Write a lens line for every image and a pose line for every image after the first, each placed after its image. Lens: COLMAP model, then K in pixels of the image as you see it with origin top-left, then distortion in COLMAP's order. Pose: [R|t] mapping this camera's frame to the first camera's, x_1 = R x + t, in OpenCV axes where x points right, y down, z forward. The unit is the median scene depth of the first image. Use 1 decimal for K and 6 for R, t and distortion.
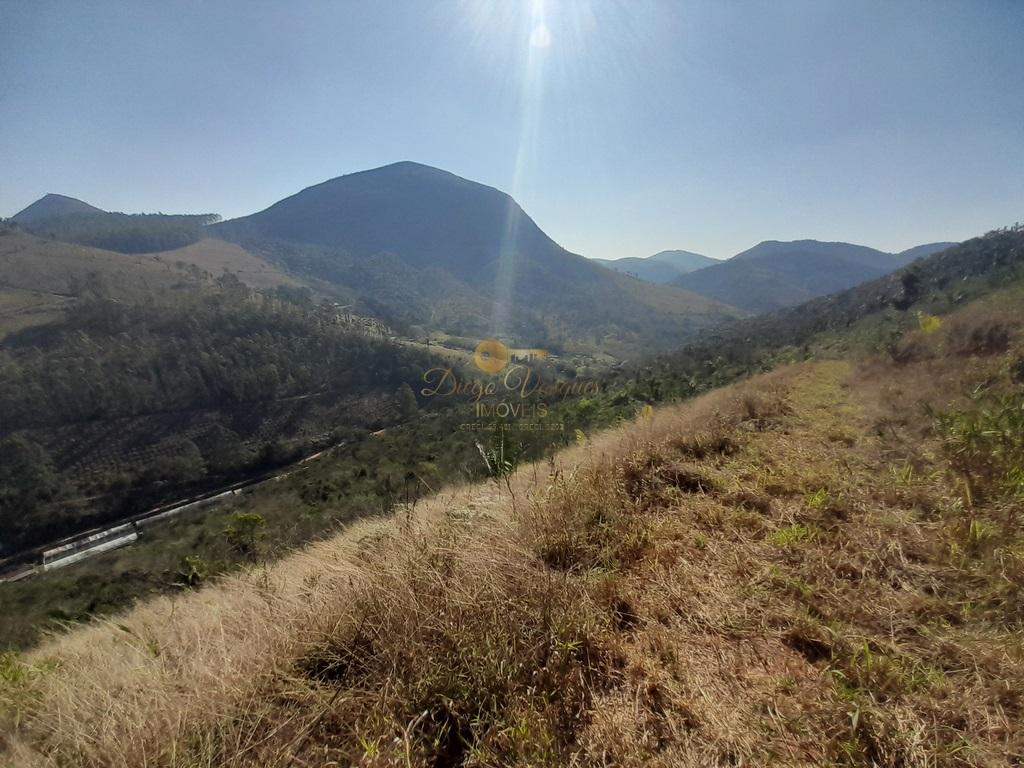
lens RADIAL K [[404.9, 0, 521.5], [0, 404.9, 395.0], [0, 0, 1]] dist [0.016471, -0.016311]
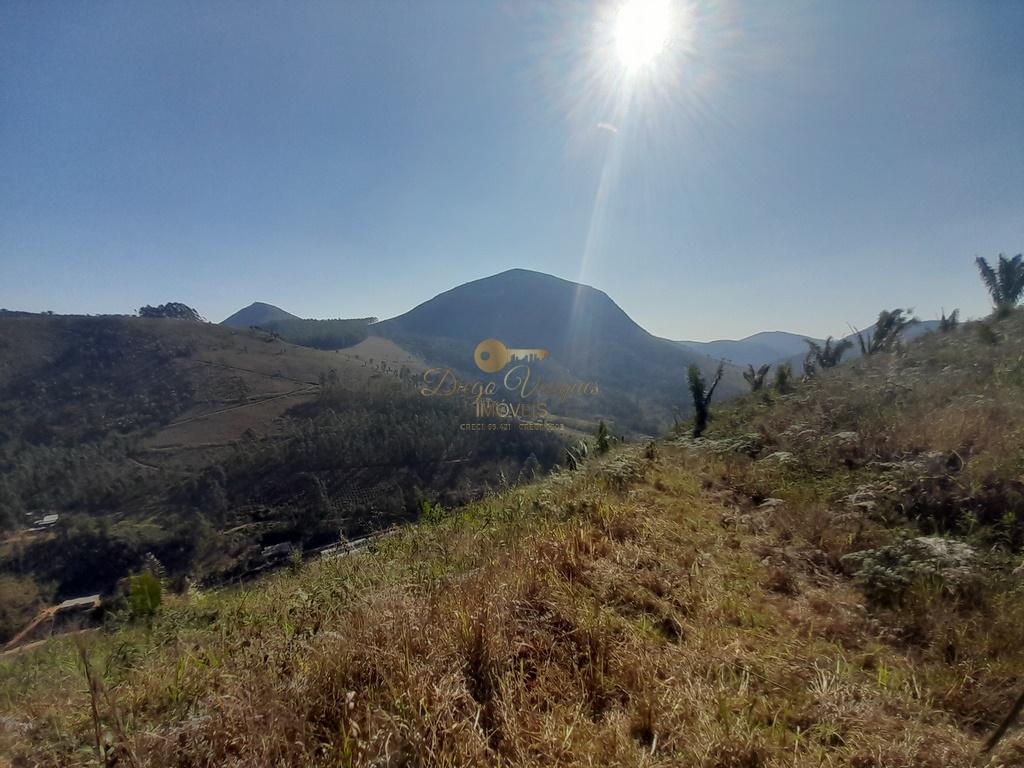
lens RADIAL K [[402.4, 0, 517.4], [0, 402.4, 389.8], [0, 0, 1]] dist [0.023403, -0.017418]
pose [[0.975803, 0.012839, -0.218275, -0.035508], [-0.056456, 0.979219, -0.194789, 0.013911], [0.211238, 0.202399, 0.956250, -0.161483]]
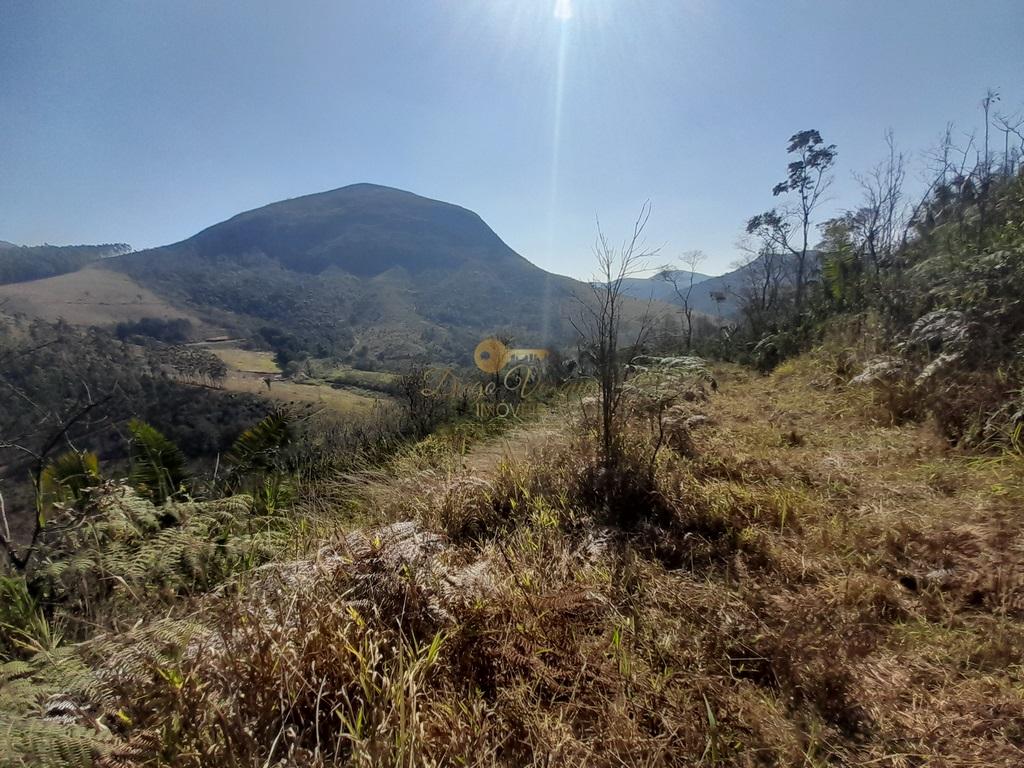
lens RADIAL K [[405.2, 0, 544.4], [0, 405.2, 403.1], [0, 0, 1]] dist [0.001003, -0.008185]
pose [[0.998021, -0.054884, 0.030689, 0.170859], [0.056371, 0.997162, -0.049896, -0.029280], [-0.027863, 0.051527, 0.998283, 0.256919]]
